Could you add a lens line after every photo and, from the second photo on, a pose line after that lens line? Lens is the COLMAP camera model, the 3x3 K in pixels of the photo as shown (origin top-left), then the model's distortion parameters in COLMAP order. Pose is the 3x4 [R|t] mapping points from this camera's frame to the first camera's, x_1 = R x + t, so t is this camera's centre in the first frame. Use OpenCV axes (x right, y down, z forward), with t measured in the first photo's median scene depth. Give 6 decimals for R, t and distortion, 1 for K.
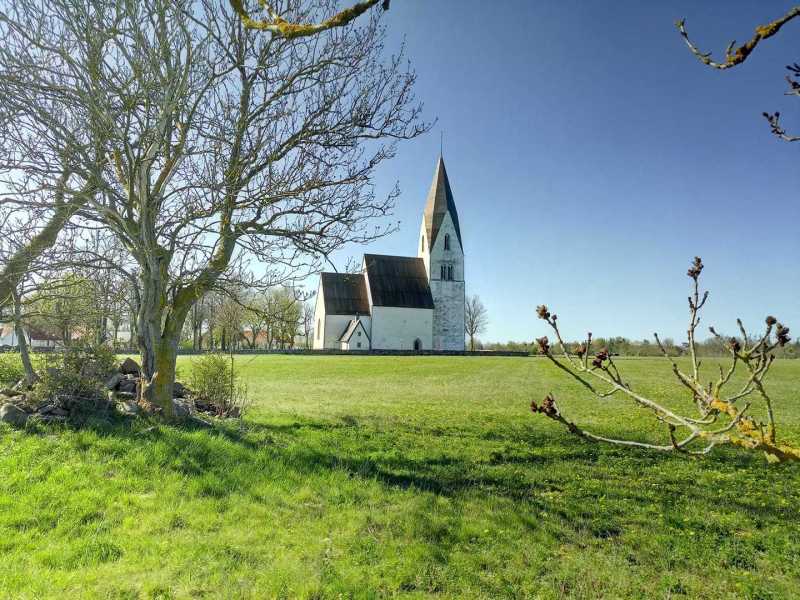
lens RADIAL K [[626.5, 0, 400.0], [0, 626.5, 300.0], [0, 0, 1]] dist [0.000827, 0.000079]
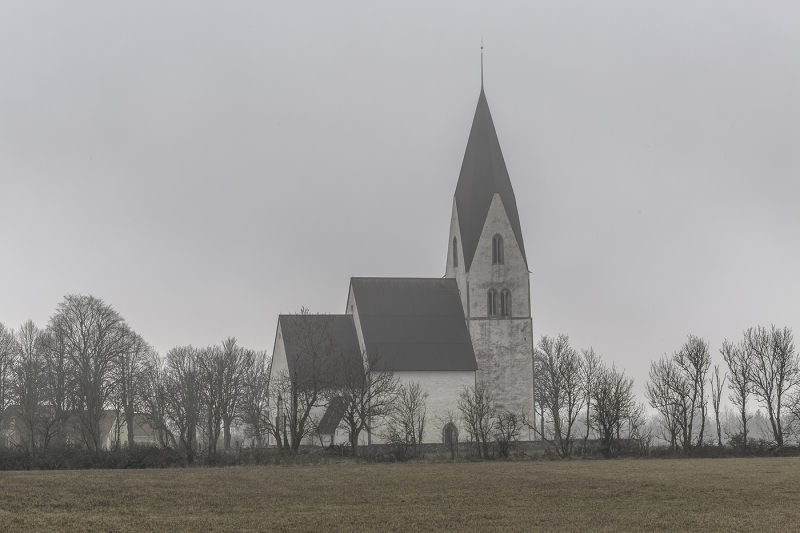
lens RADIAL K [[2738.7, 0, 400.0], [0, 2738.7, 266.5], [0, 0, 1]] dist [0.081430, 1.414333]
pose [[0.999324, -0.035963, -0.007680, 0.006327], [0.036058, 0.999271, 0.012510, -0.111426], [0.007224, -0.012778, 0.999892, -1.459350]]
